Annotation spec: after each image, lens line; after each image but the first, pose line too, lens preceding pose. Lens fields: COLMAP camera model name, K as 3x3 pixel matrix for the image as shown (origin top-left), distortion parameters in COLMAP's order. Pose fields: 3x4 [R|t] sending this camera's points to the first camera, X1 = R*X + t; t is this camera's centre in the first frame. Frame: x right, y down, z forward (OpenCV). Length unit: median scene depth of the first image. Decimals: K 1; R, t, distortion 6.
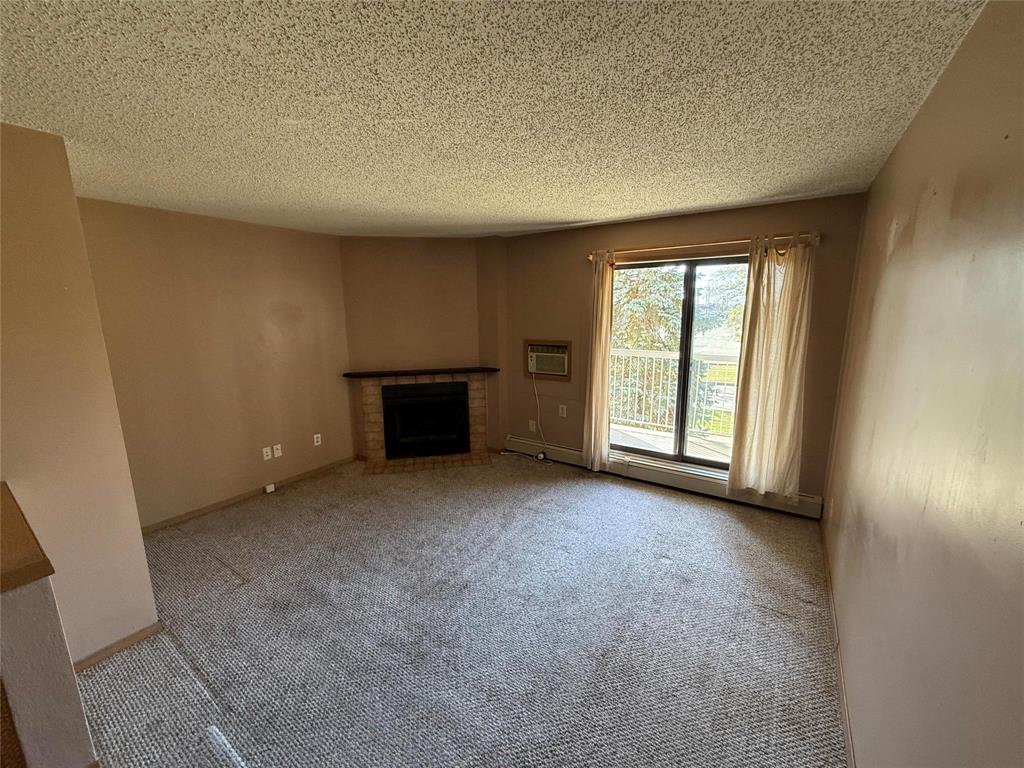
lens RADIAL K [[408.2, 0, 508.2], [0, 408.2, 385.3], [0, 0, 1]] dist [-0.002155, 0.000014]
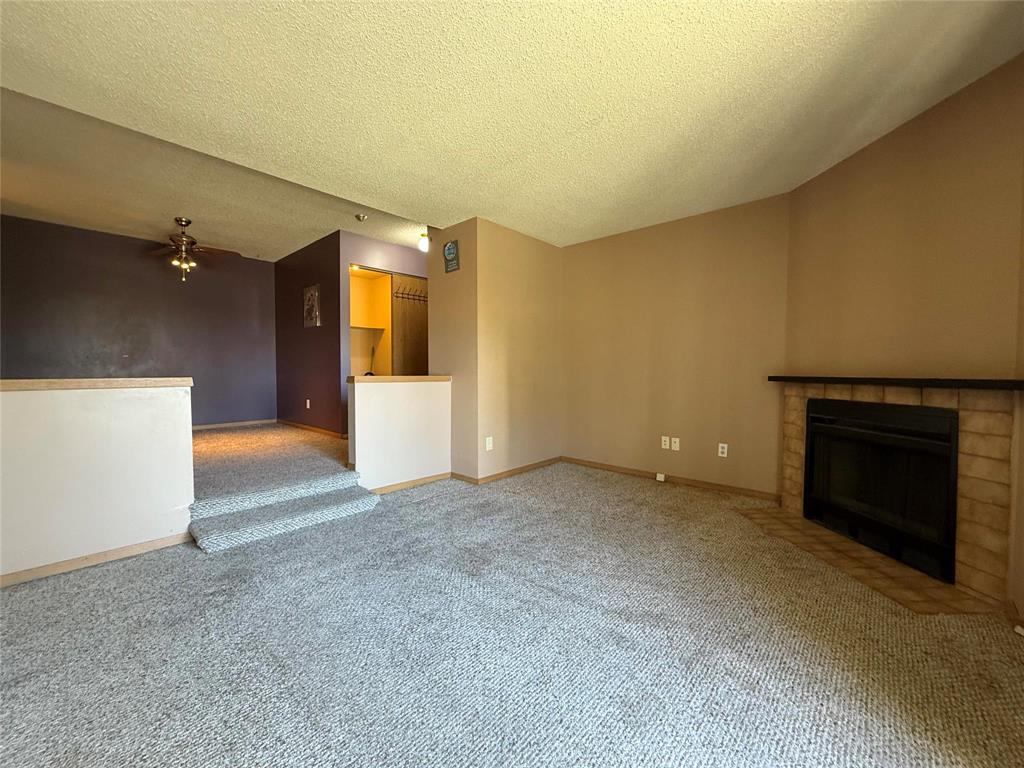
lens RADIAL K [[408.2, 0, 509.6], [0, 408.2, 384.3], [0, 0, 1]] dist [-0.002155, 0.000014]
pose [[-0.135844, 0.047718, -0.989580, 0.391638], [-0.186376, 0.979775, 0.072830, 0.021331], [0.973042, 0.194327, -0.124203, 0.625001]]
